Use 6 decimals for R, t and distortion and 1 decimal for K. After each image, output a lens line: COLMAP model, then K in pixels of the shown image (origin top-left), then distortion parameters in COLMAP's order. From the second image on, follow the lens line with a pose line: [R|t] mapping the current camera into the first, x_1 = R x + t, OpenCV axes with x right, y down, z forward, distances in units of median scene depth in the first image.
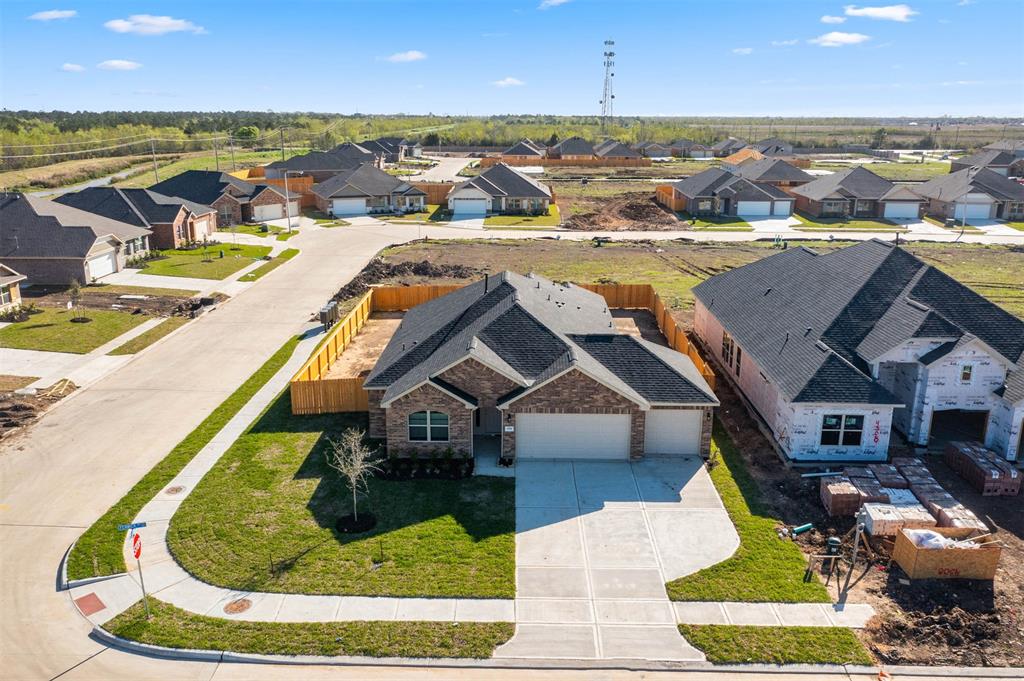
lens RADIAL K [[810.3, 0, 512.0], [0, 810.3, 340.5], [0, 0, 1]] dist [-0.000853, 0.005568]
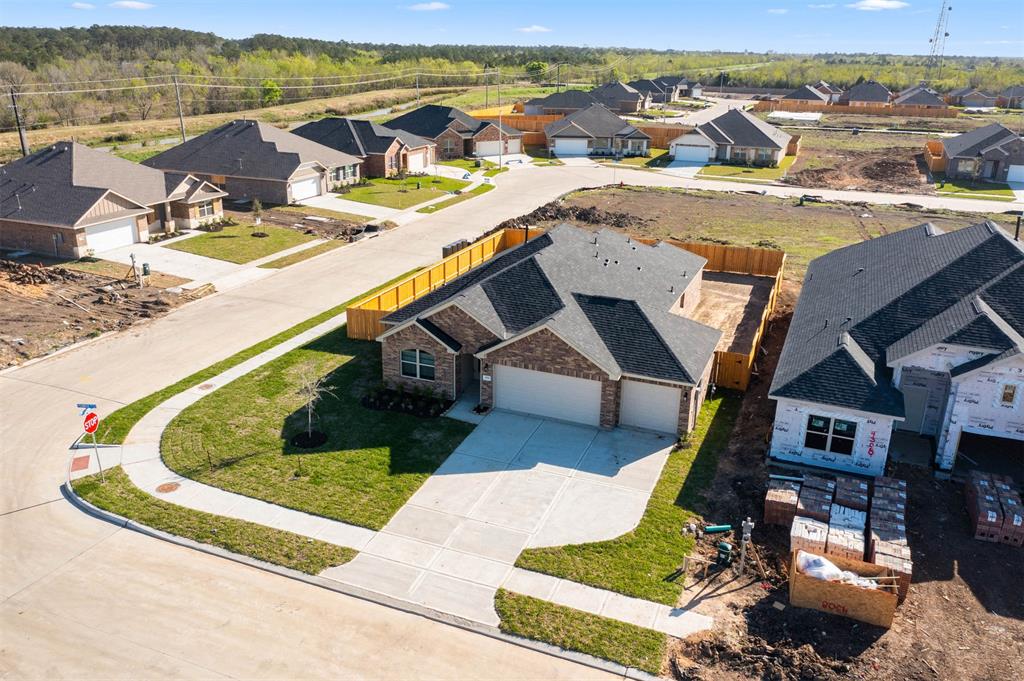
lens RADIAL K [[810.3, 0, 512.0], [0, 810.3, 340.5], [0, 0, 1]] dist [-0.000853, 0.005568]
pose [[0.933577, 0.133062, -0.332758, 0.355828], [-0.108842, 0.989932, 0.090487, -0.033679], [0.341448, -0.048259, 0.938661, 0.049707]]
